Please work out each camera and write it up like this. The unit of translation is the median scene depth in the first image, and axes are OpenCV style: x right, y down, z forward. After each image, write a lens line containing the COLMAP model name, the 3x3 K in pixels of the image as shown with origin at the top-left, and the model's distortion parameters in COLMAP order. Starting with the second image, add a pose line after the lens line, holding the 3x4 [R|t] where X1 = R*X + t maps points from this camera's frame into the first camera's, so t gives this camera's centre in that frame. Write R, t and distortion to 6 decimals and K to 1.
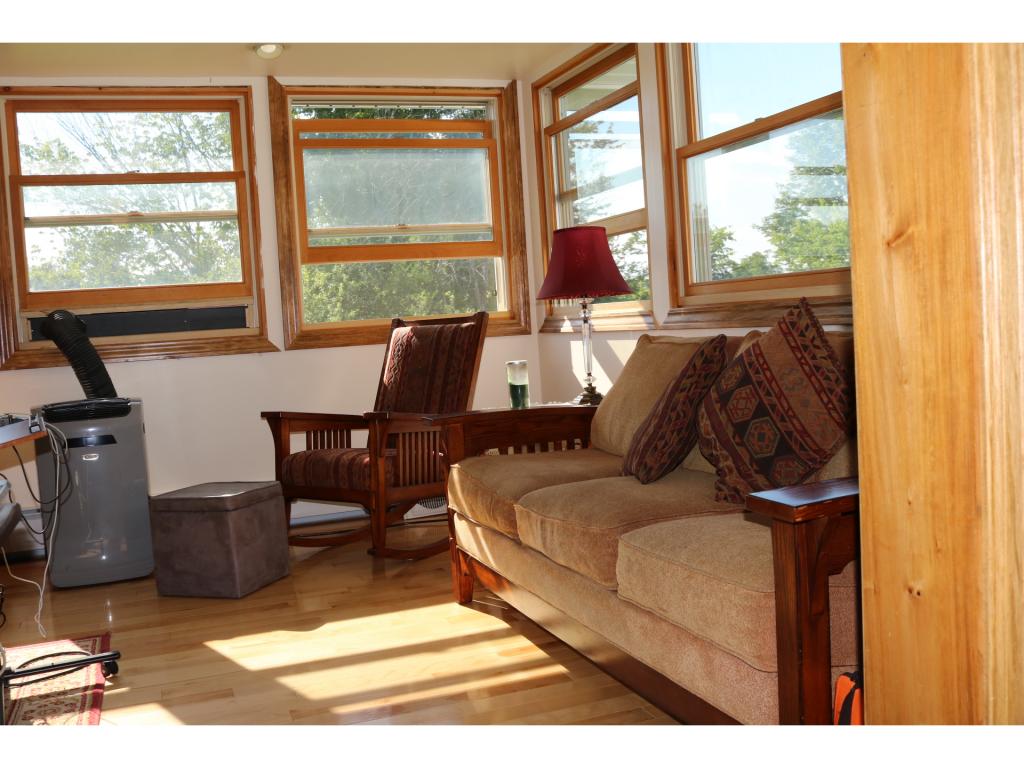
lens RADIAL K [[1008.5, 0, 514.6], [0, 1008.5, 376.7], [0, 0, 1]] dist [-0.092298, 0.000000]
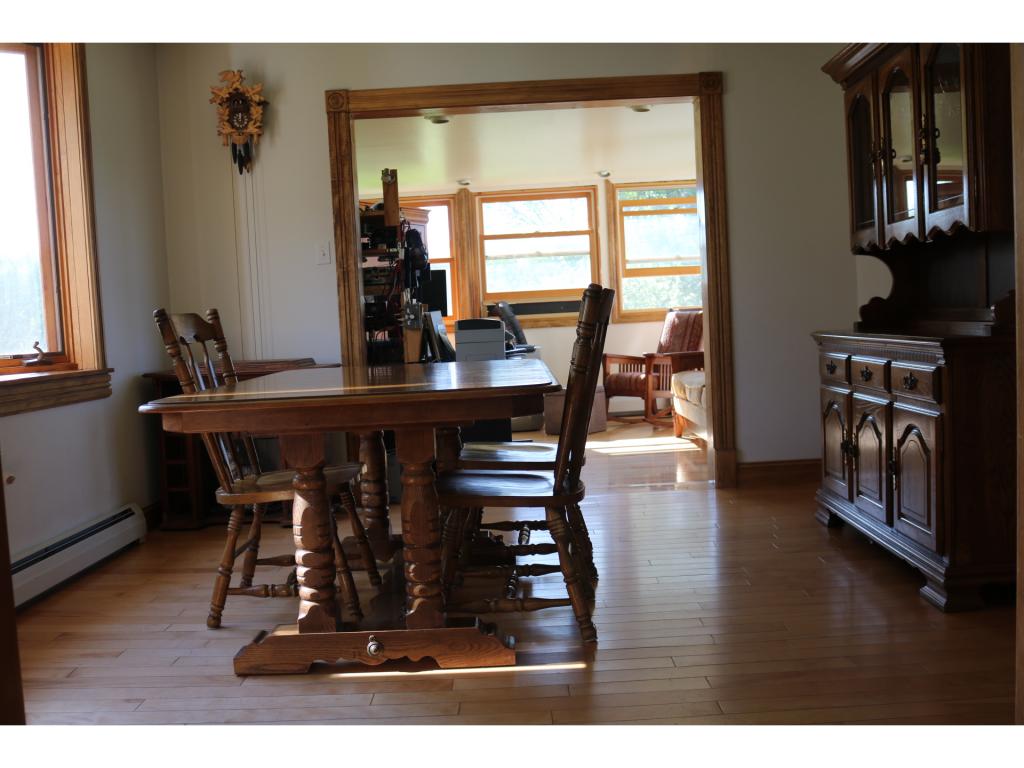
lens RADIAL K [[1008.5, 0, 522.3], [0, 1008.5, 372.0], [0, 0, 1]] dist [-0.092298, 0.000000]
pose [[0.937841, 0.030450, -0.345726, 0.289634], [-0.024742, 0.999475, 0.020912, 0.030725], [0.346181, -0.011058, 0.938103, -0.899536]]
